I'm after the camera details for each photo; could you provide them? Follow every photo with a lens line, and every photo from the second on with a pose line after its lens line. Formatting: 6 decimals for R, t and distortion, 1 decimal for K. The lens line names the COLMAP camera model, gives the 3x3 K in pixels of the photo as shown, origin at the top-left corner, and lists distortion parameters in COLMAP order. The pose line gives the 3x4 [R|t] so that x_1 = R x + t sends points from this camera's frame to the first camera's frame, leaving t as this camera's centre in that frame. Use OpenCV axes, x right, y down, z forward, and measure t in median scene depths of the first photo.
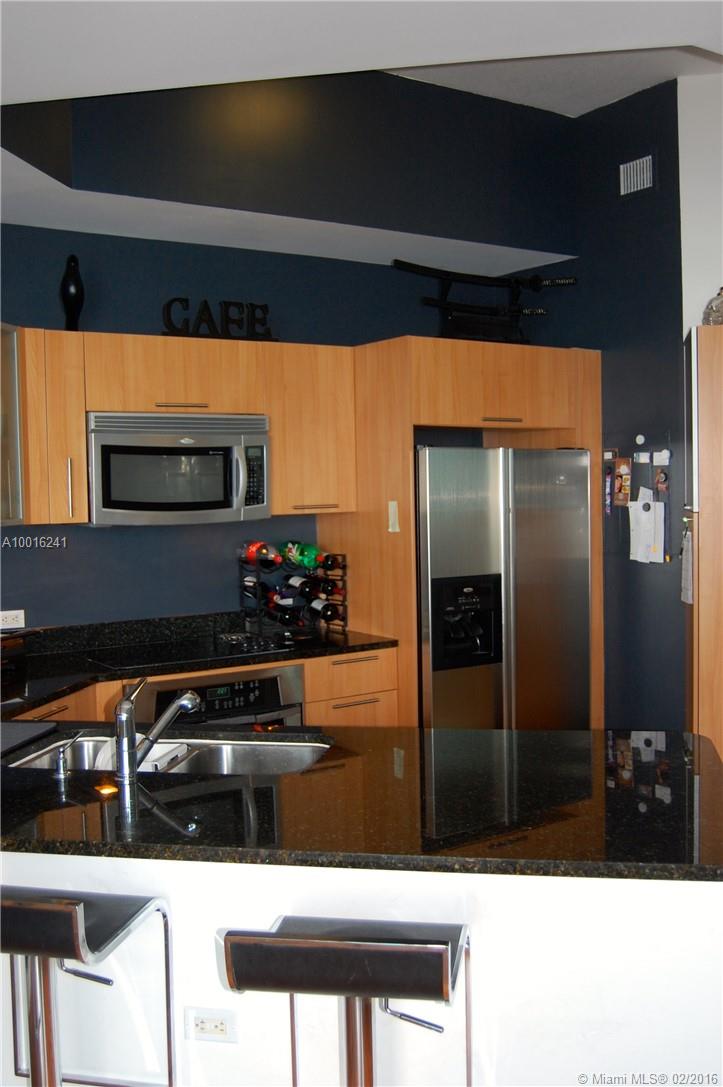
lens RADIAL K [[1121.3, 0, 374.6], [0, 1121.3, 544.4], [0, 0, 1]] dist [-0.068716, 0.026612]
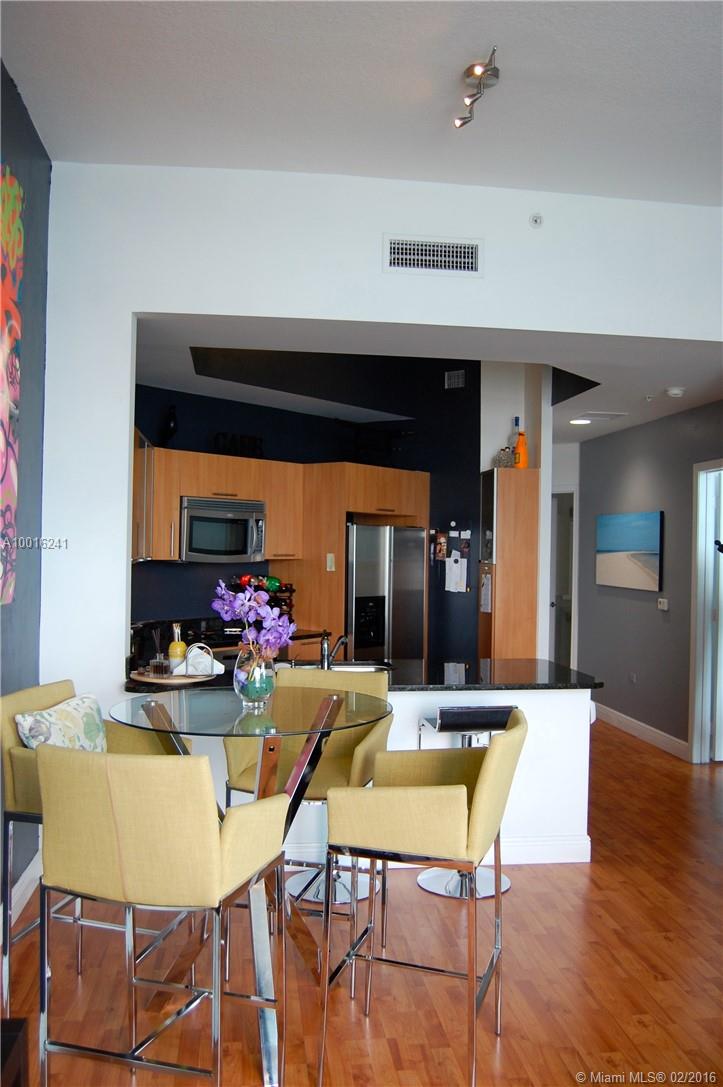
lens RADIAL K [[962.2, 0, 361.5], [0, 962.2, 543.5], [0, 0, 1]] dist [-0.006052, -0.002043]
pose [[0.949379, 0.035290, 0.312145, -0.414535], [-0.017900, 0.998133, -0.058404, 0.033862], [-0.313623, 0.049860, 0.948238, -0.460684]]
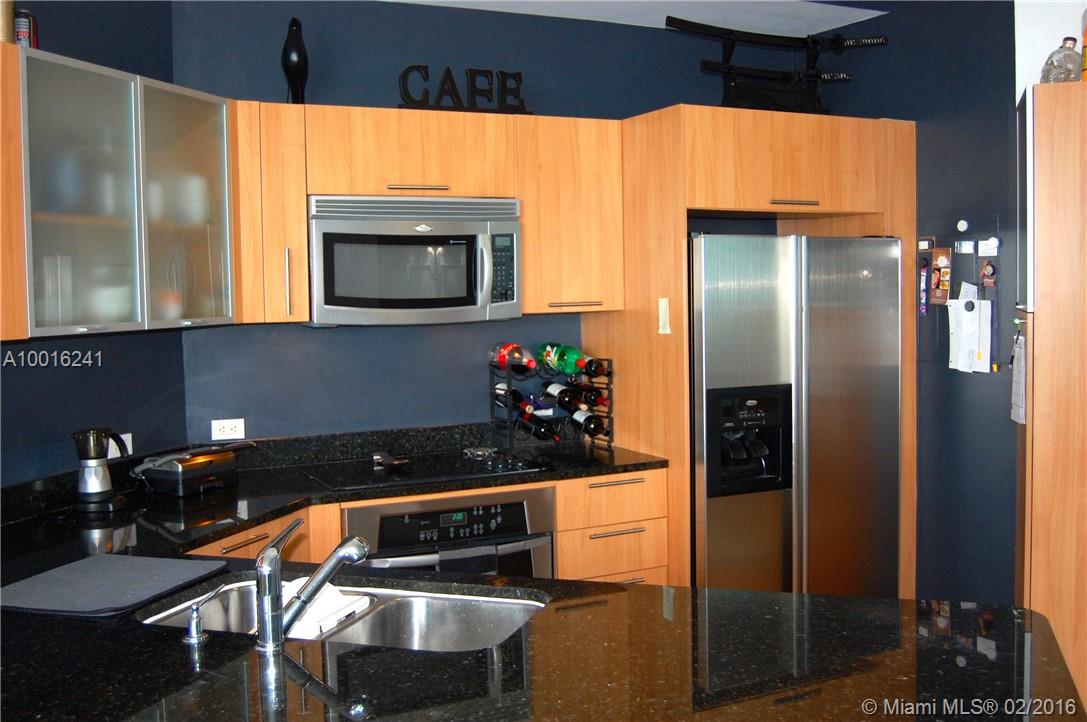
lens RADIAL K [[1121.3, 0, 541.9], [0, 1121.3, 346.9], [0, 0, 1]] dist [-0.068716, 0.026612]
pose [[0.990875, 0.007756, -0.134559, 0.039957], [-0.007281, 0.999965, 0.004022, -0.003910], [0.134586, -0.003006, 0.990897, 0.138202]]
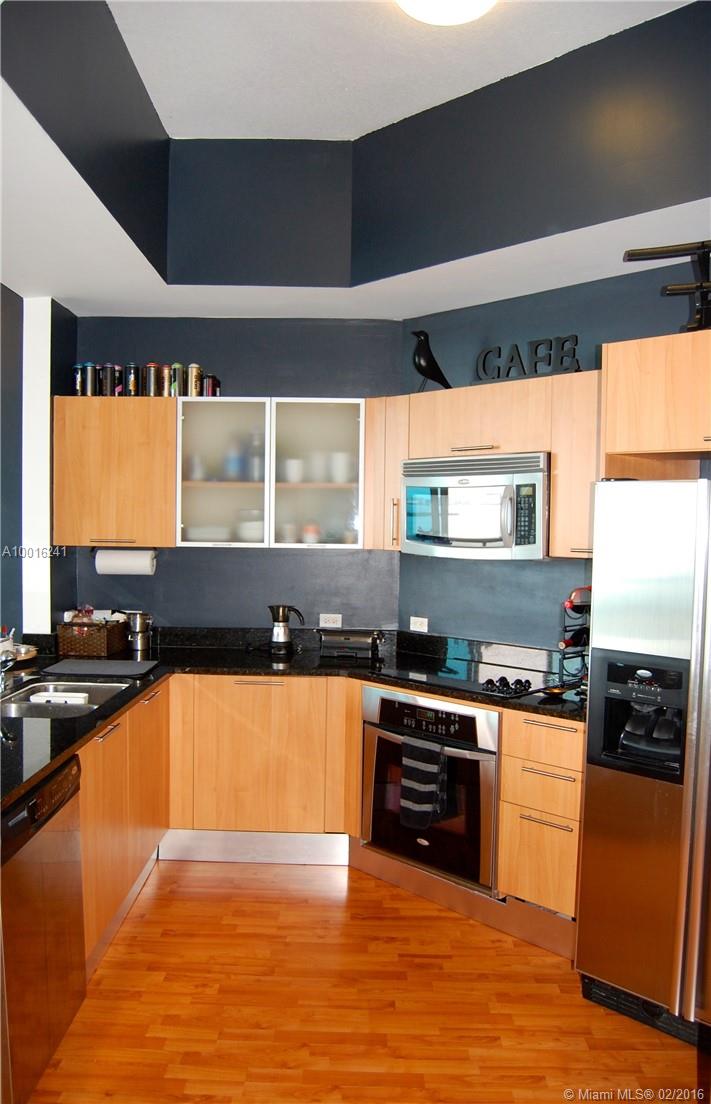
lens RADIAL K [[866.4, 0, 355.5], [0, 866.4, 552.0], [0, 0, 1]] dist [-0.004779, 0.000466]
pose [[0.177851, 0.053225, -0.982617, 0.603002], [-0.067865, 0.996822, 0.041711, -0.049319], [0.981715, 0.059267, 0.180898, 0.705066]]
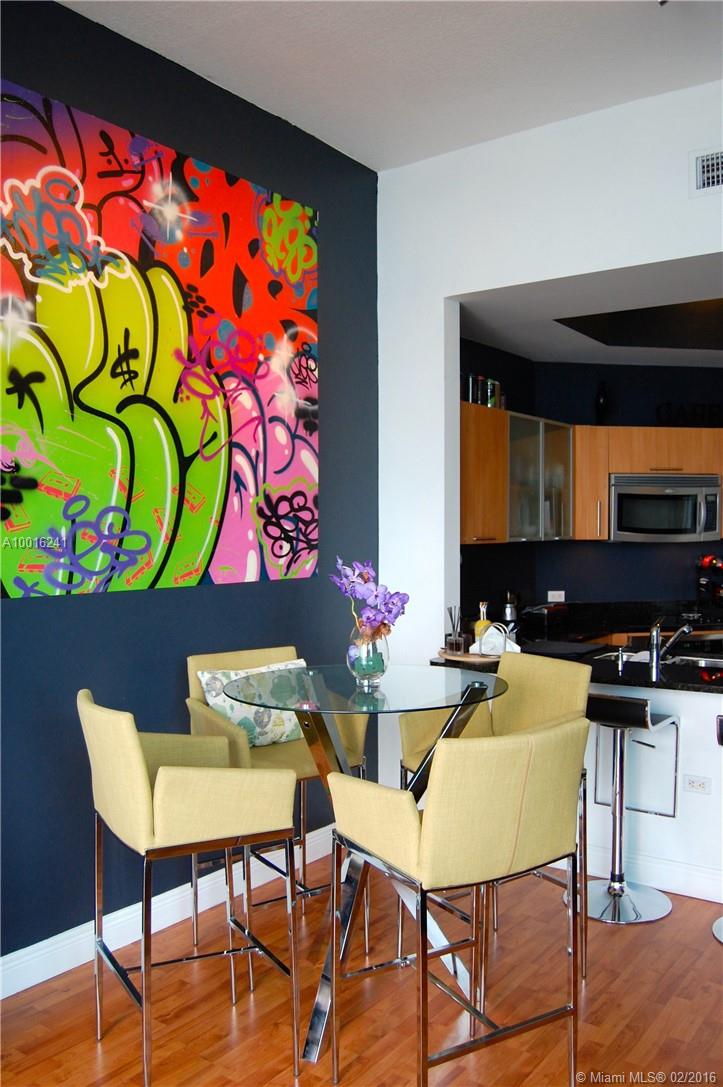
lens RADIAL K [[931.3, 0, 363.9], [0, 931.3, 566.5], [0, 0, 1]] dist [-0.080963, 0.005254]
pose [[0.908661, 0.032274, -0.416285, -0.008258], [-0.034094, 0.999414, 0.003064, 0.026476], [0.416140, 0.011409, 0.909229, -0.379700]]
